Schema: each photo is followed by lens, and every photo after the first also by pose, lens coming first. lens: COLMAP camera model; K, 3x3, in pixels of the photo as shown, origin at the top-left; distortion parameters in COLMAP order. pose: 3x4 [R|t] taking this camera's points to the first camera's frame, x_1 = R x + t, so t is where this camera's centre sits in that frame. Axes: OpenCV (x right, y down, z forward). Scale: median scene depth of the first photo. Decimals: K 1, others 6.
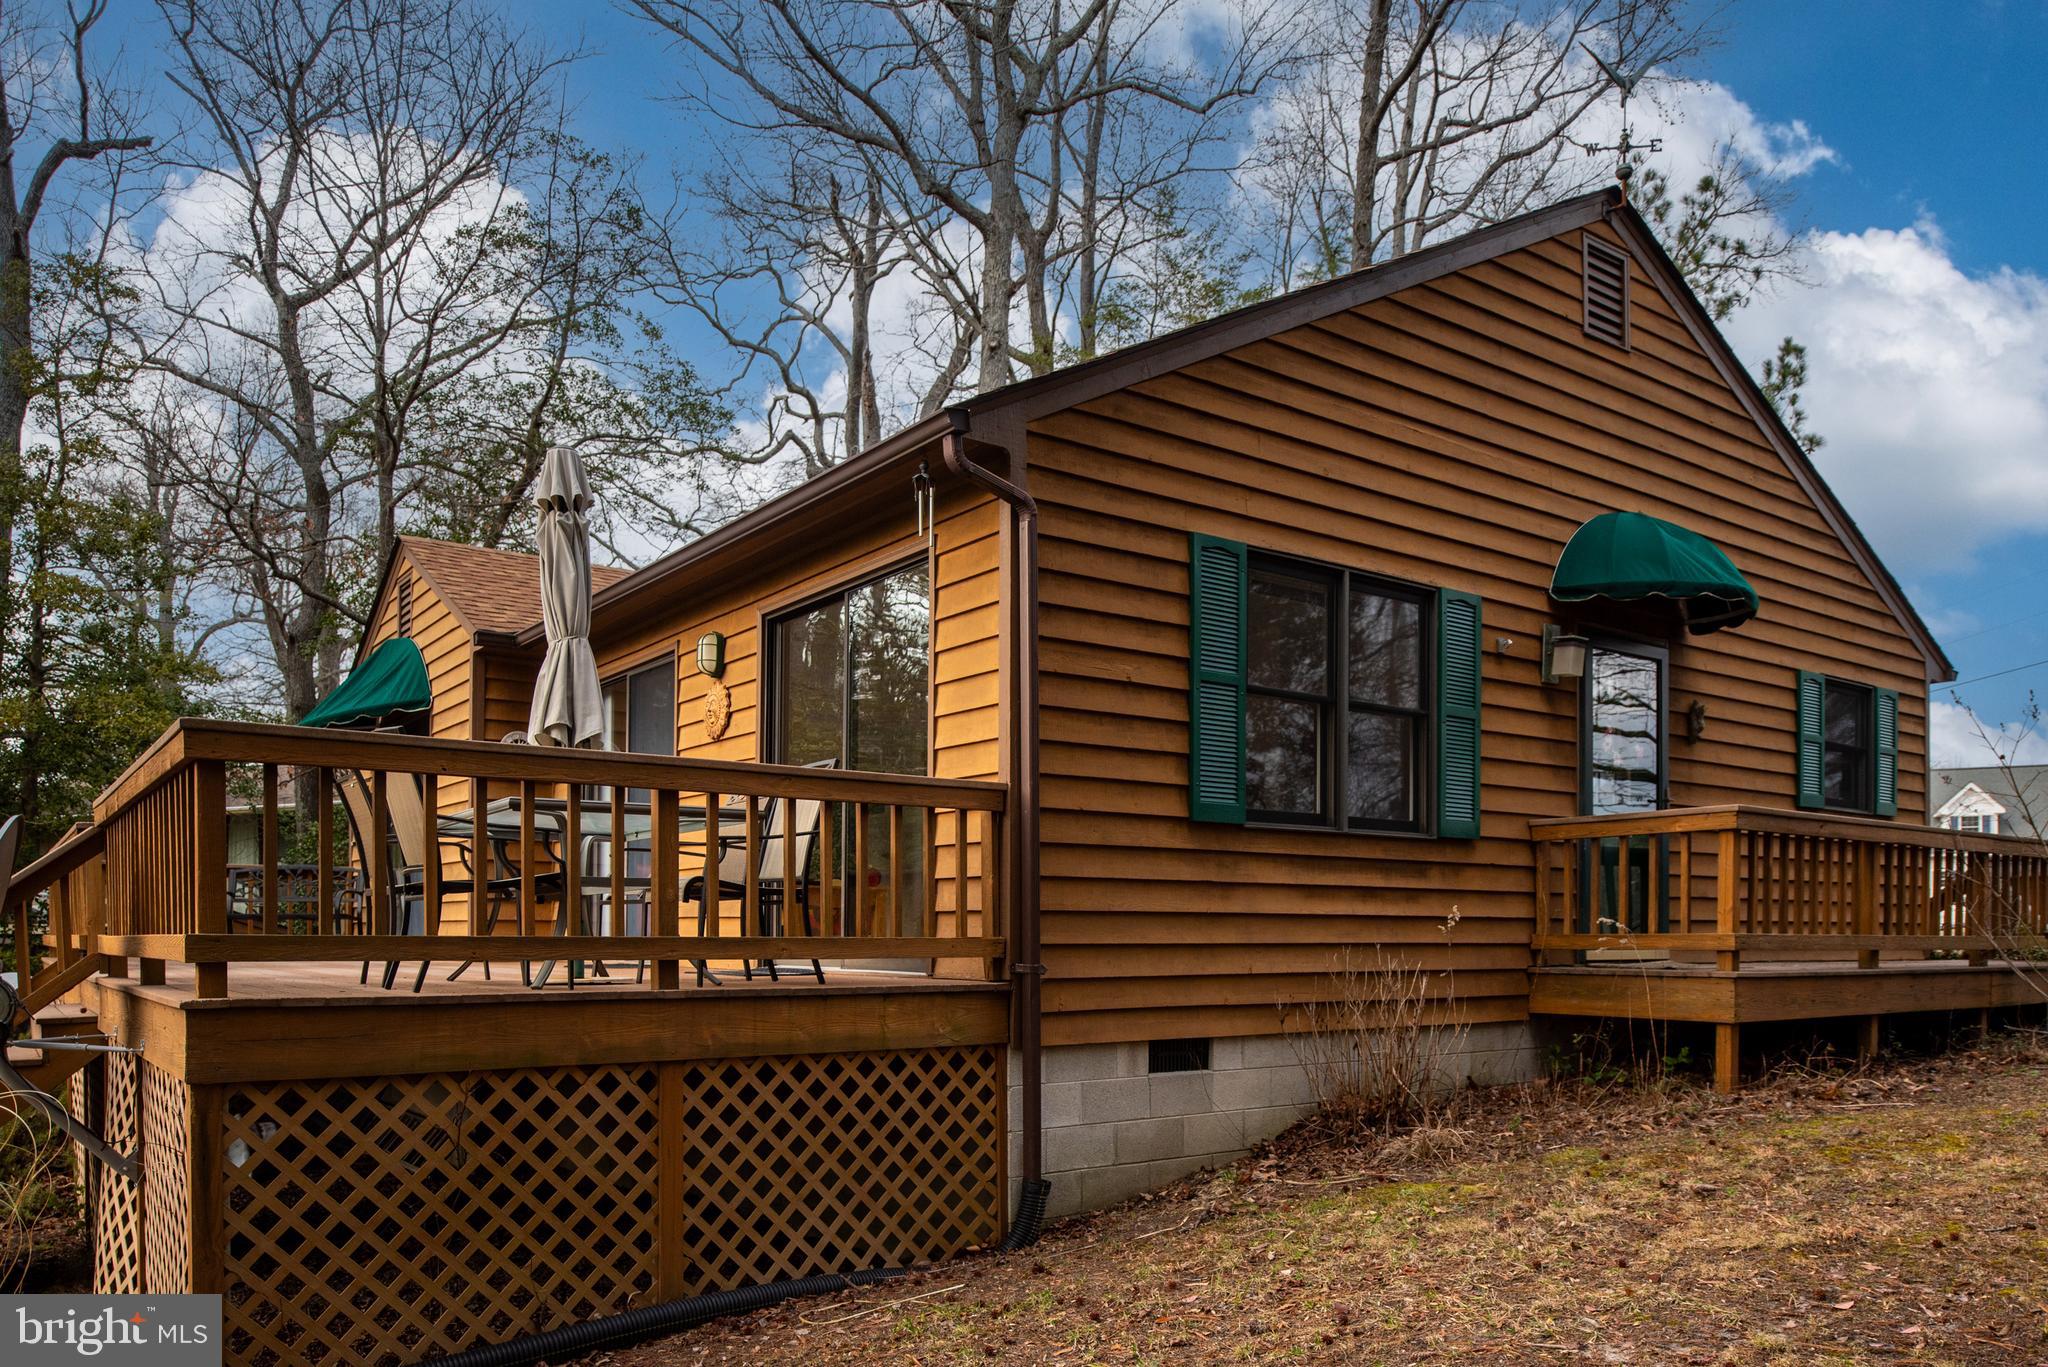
lens RADIAL K [[1426.3, 0, 1024.0], [0, 1426.3, 683.5], [0, 0, 1]] dist [-0.000316, -0.001383]
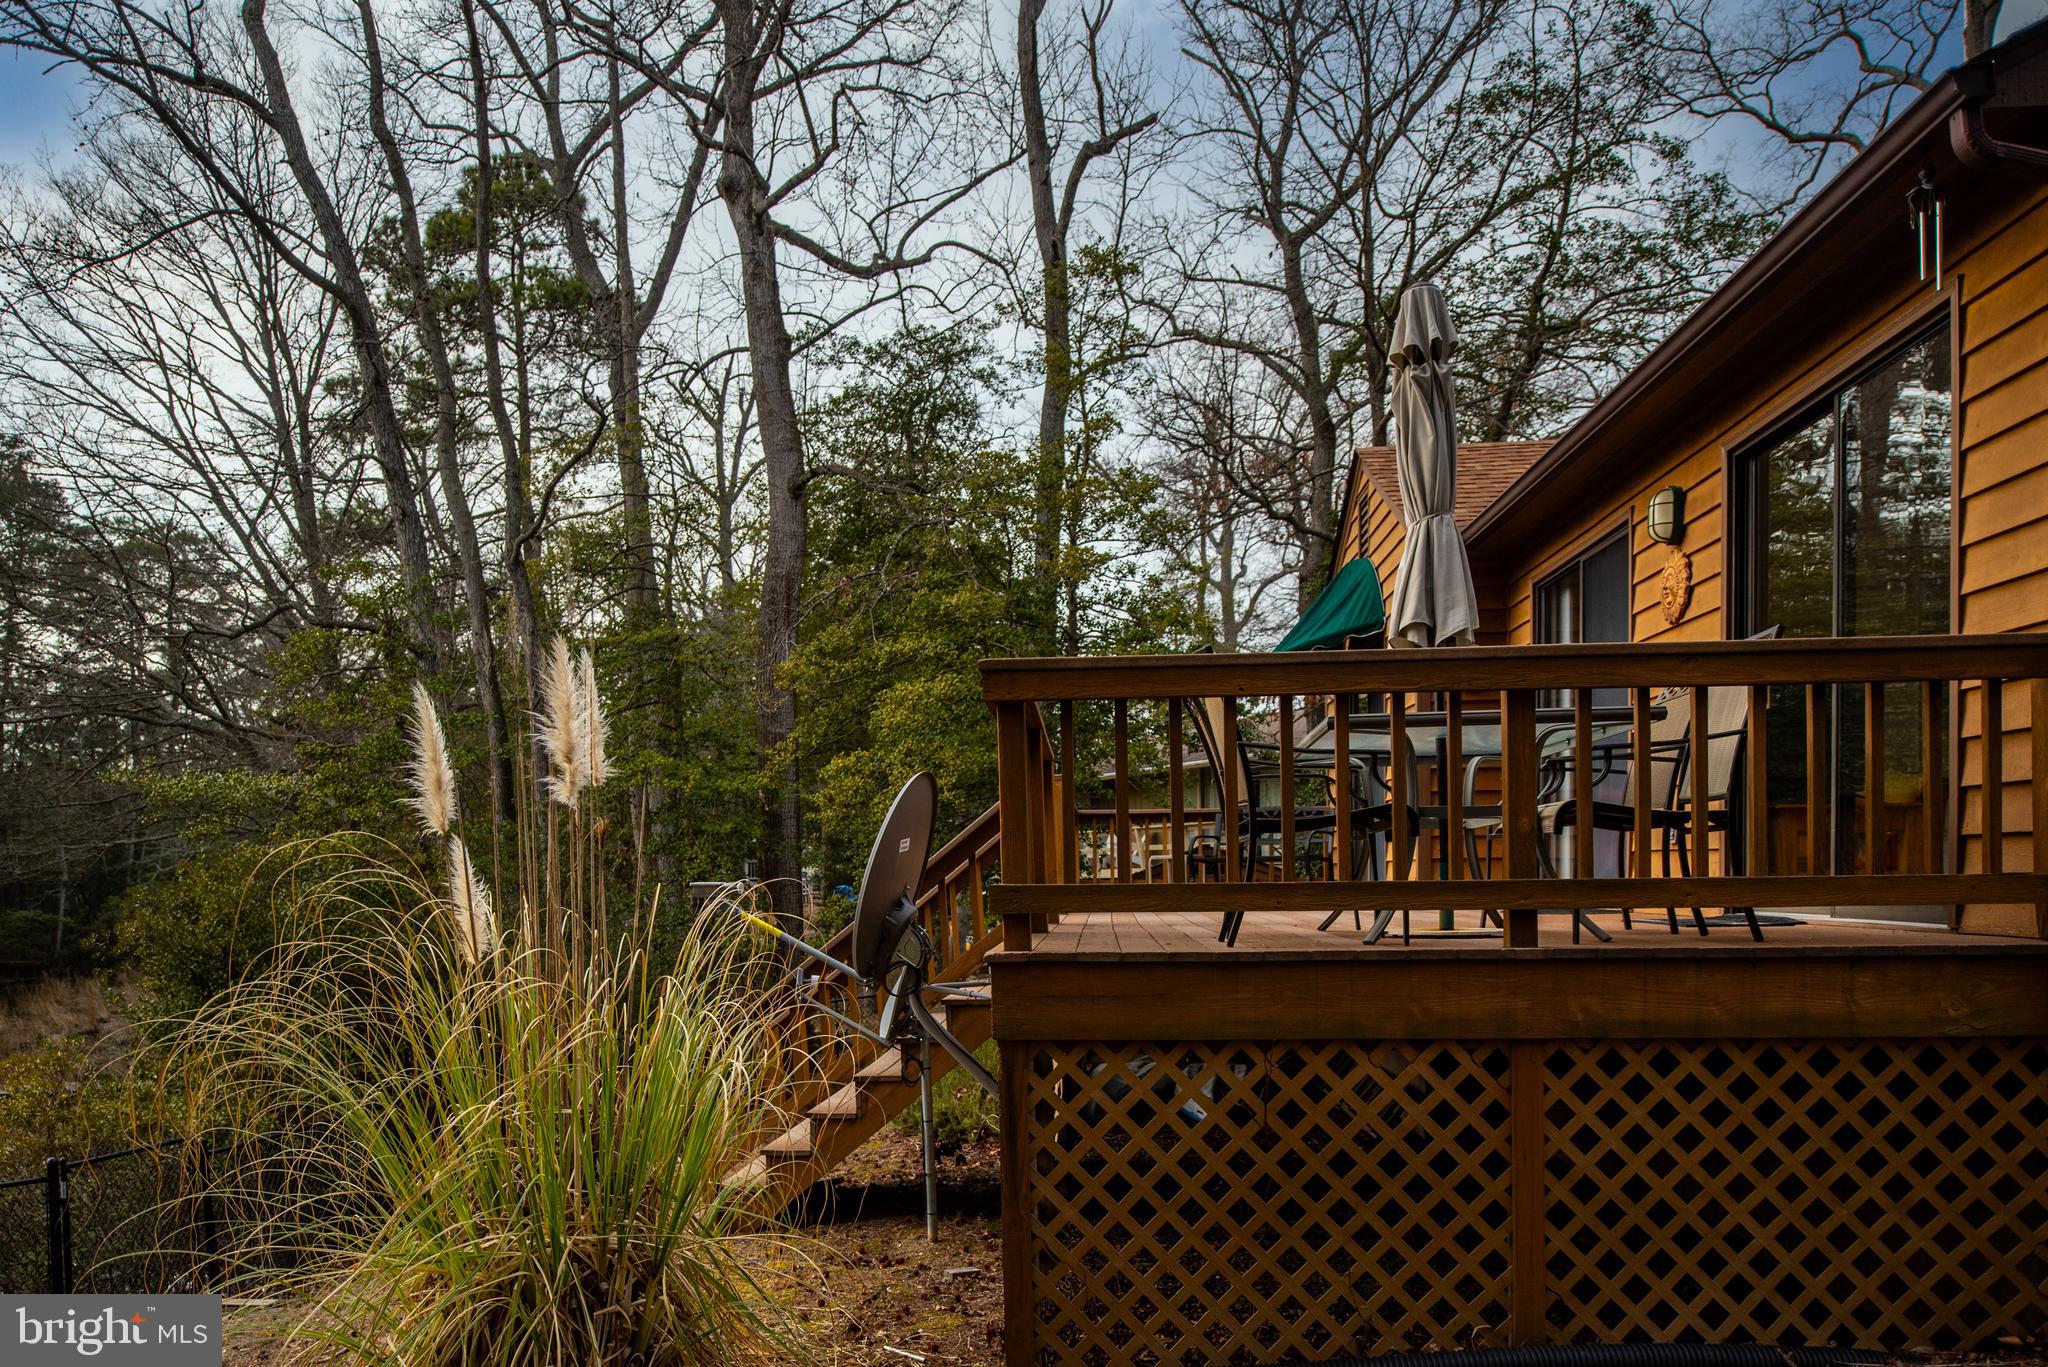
lens RADIAL K [[1532.2, 0, 1021.0], [0, 1532.2, 816.9], [0, 0, 1]] dist [0.004488, -0.019664]
pose [[0.763036, -0.038274, -0.645222, 0.053910], [0.127955, 0.987434, 0.092745, 0.023037], [0.633564, -0.153327, 0.758345, 0.144423]]
